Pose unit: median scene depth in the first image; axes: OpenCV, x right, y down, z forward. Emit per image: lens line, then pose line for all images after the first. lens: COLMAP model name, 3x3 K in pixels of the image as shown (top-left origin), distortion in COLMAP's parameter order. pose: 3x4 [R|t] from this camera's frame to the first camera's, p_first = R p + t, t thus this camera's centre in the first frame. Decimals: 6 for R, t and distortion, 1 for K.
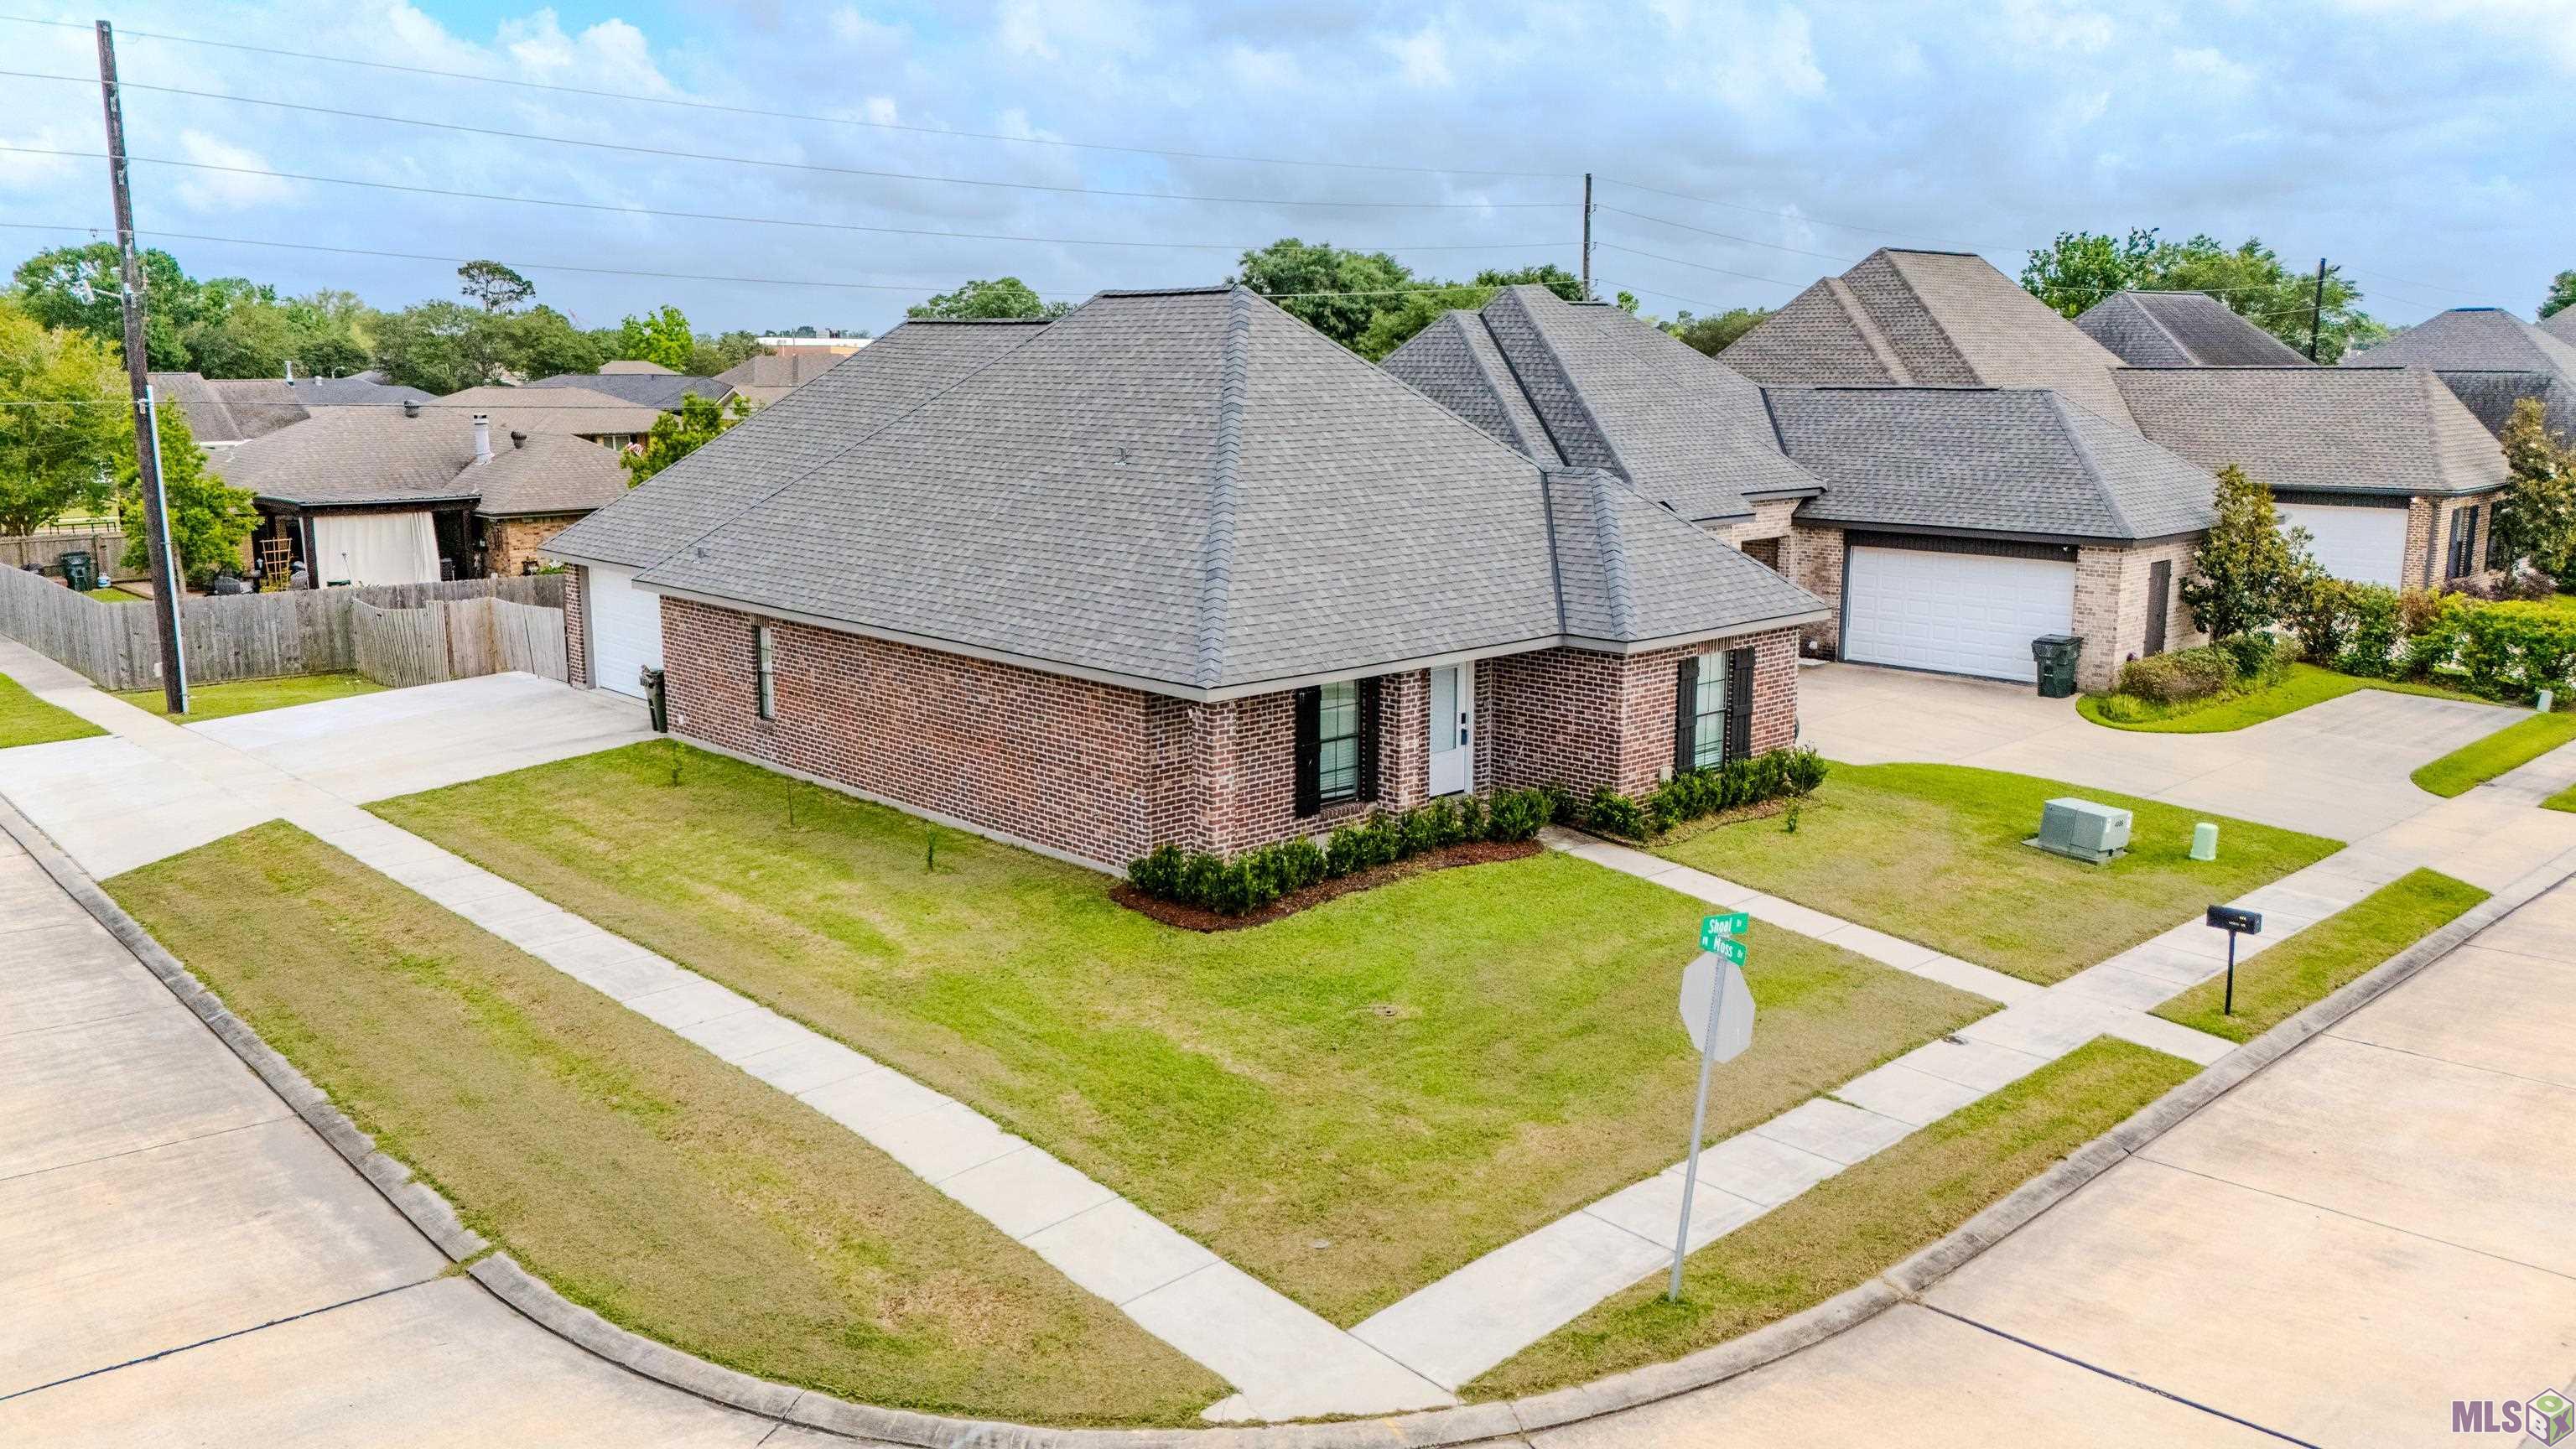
lens RADIAL K [[1890.3, 0, 1288.0], [0, 1890.3, 724.5], [0, 0, 1]] dist [0.068855, -0.077634]
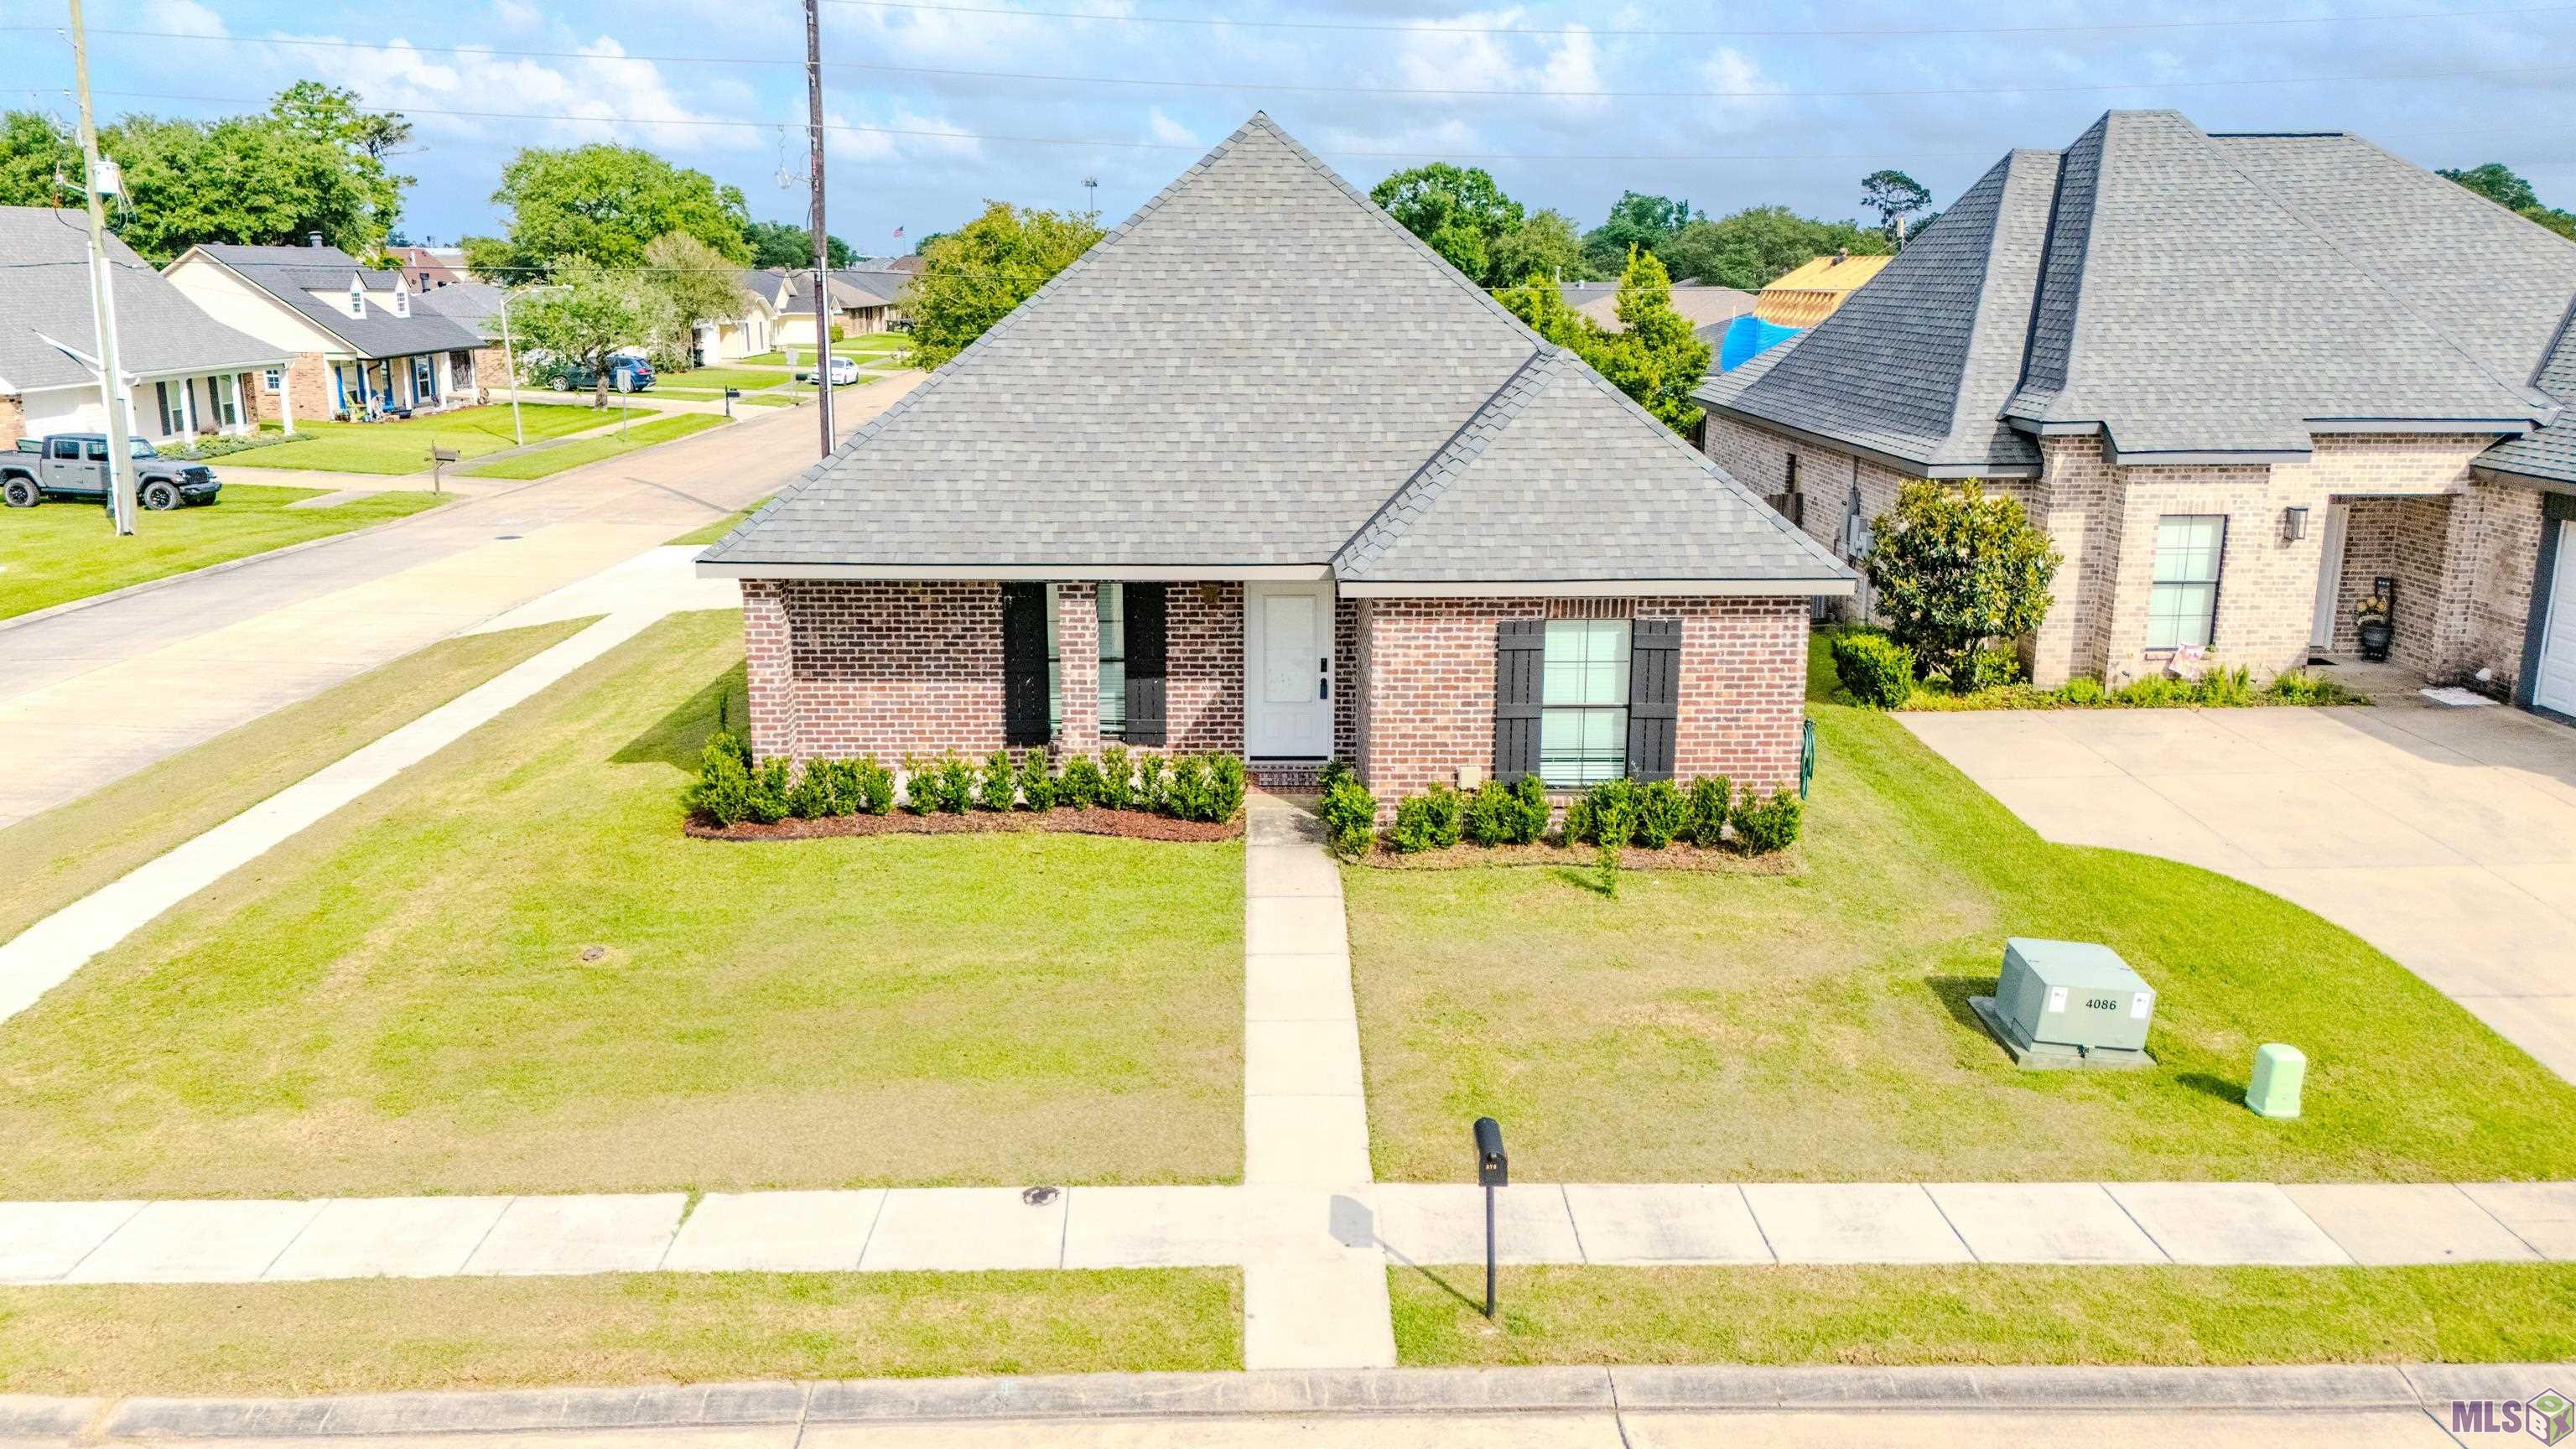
lens RADIAL K [[1890.3, 0, 1288.0], [0, 1890.3, 724.5], [0, 0, 1]] dist [0.068855, -0.077634]
pose [[0.747359, 0.157548, -0.645471, 0.741524], [-0.129353, 0.987393, 0.091234, -0.060742], [0.651708, 0.015309, 0.758316, 0.507516]]
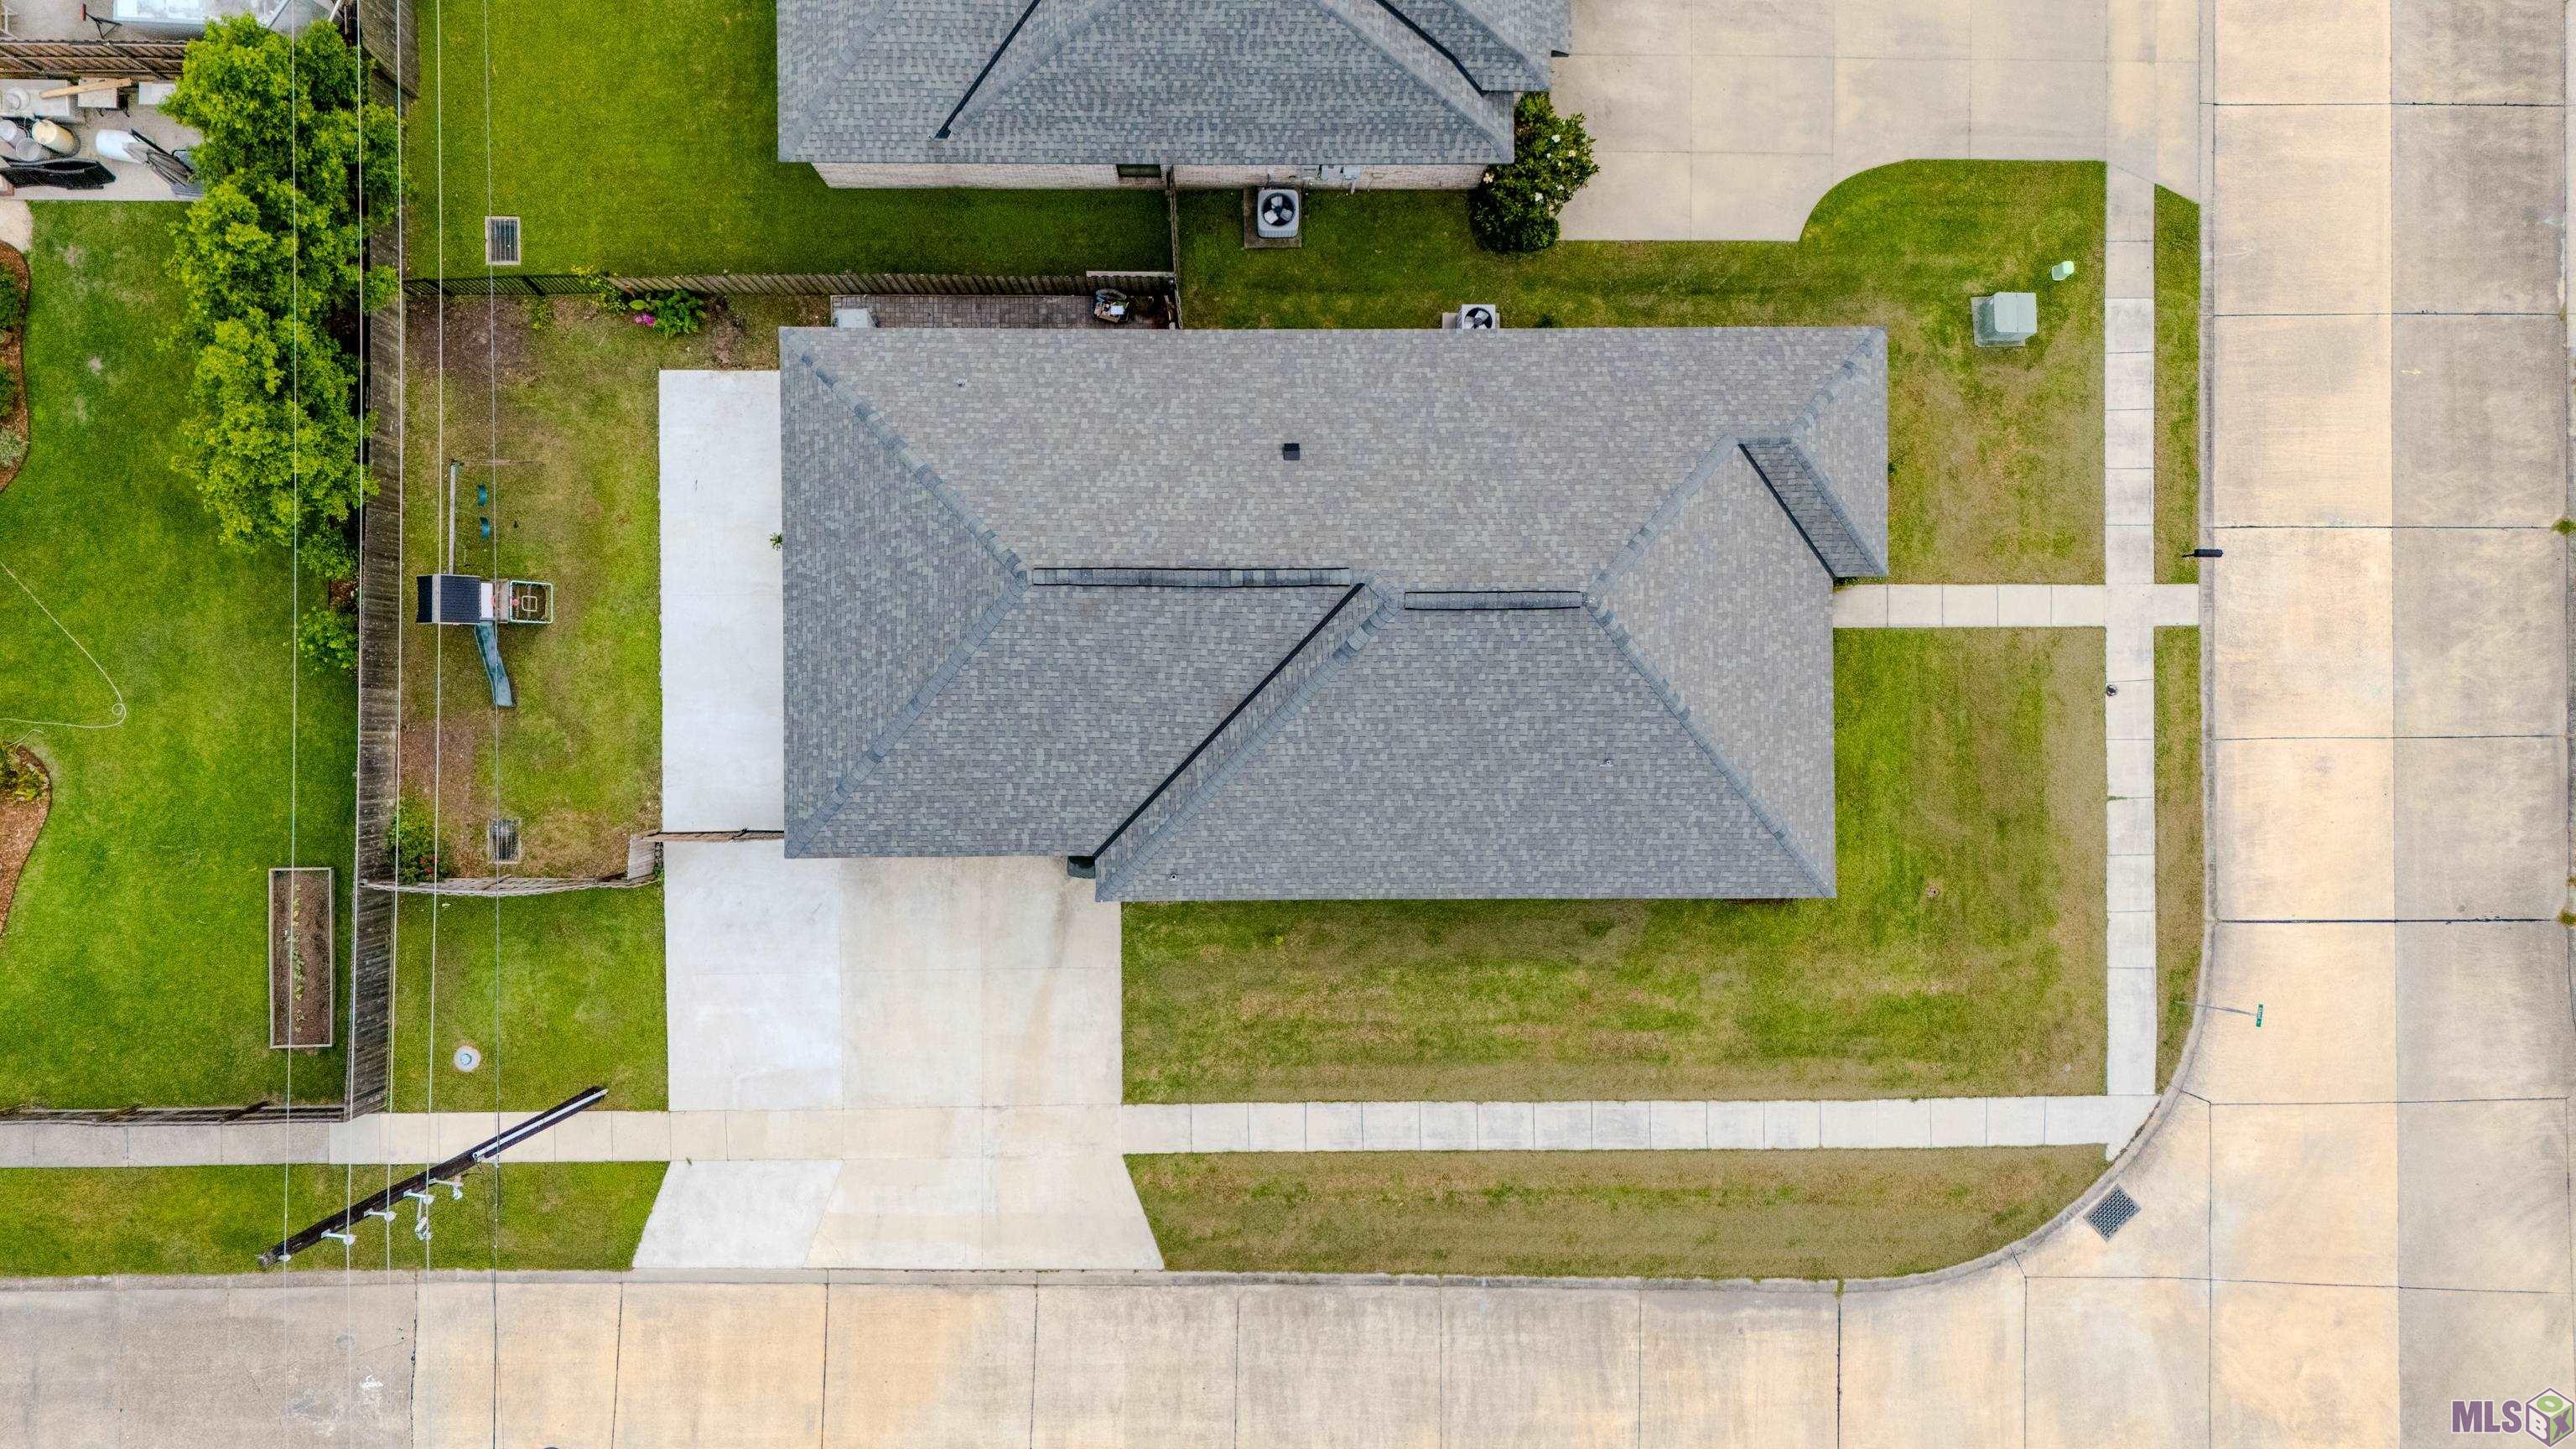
lens RADIAL K [[1890.3, 0, 1288.0], [0, 1890.3, 724.5], [0, 0, 1]] dist [0.068855, -0.077634]
pose [[0.681313, -0.731765, 0.018228, -0.301592], [0.126921, 0.142622, 0.981606, -1.823675], [-0.720905, -0.666467, 0.190046, 1.121269]]
